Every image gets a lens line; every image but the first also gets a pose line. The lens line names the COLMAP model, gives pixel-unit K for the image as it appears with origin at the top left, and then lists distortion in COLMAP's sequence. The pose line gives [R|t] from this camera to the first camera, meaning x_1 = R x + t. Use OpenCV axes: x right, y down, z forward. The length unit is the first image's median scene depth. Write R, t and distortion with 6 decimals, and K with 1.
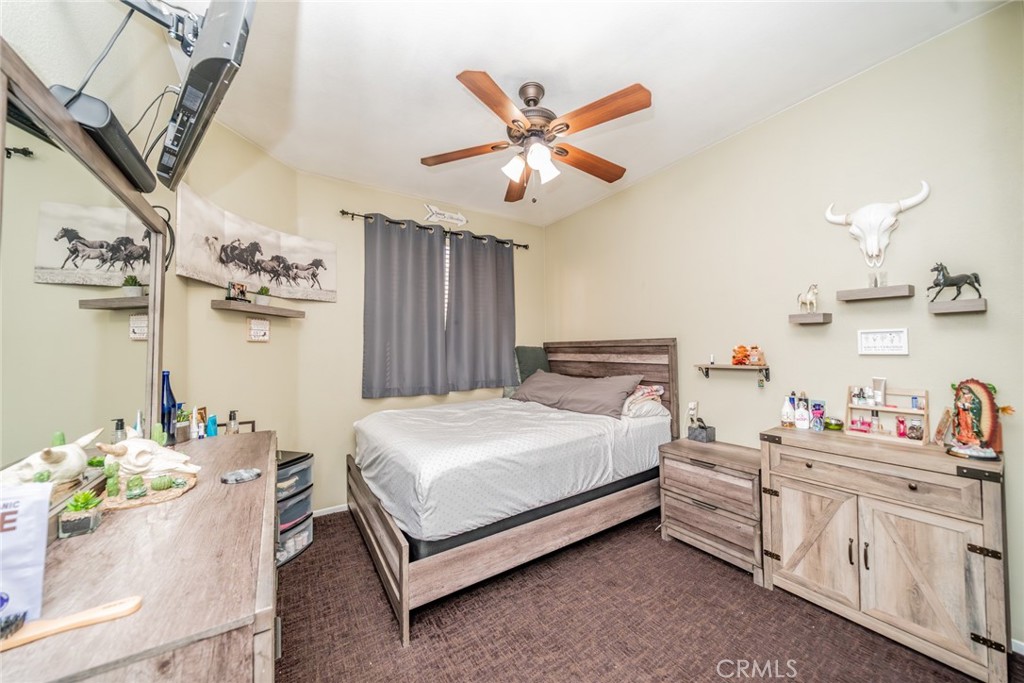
lens RADIAL K [[347.9, 0, 512.0], [0, 347.9, 341.5], [0, 0, 1]] dist [0.000620, 0.000026]
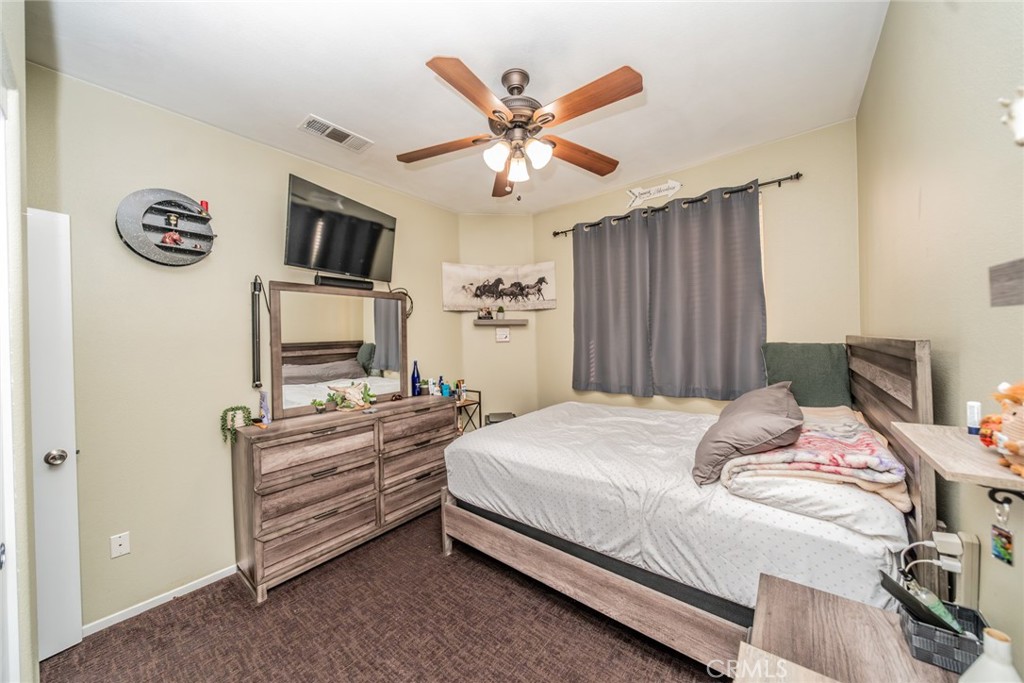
lens RADIAL K [[352.5, 0, 512.0], [0, 352.5, 341.5], [0, 0, 1]] dist [-0.000862, -0.000042]
pose [[0.308471, 0.011632, -0.951163, 0.754023], [0.042897, 0.998738, 0.026125, -0.039449], [0.950266, -0.048861, 0.307582, 0.535232]]
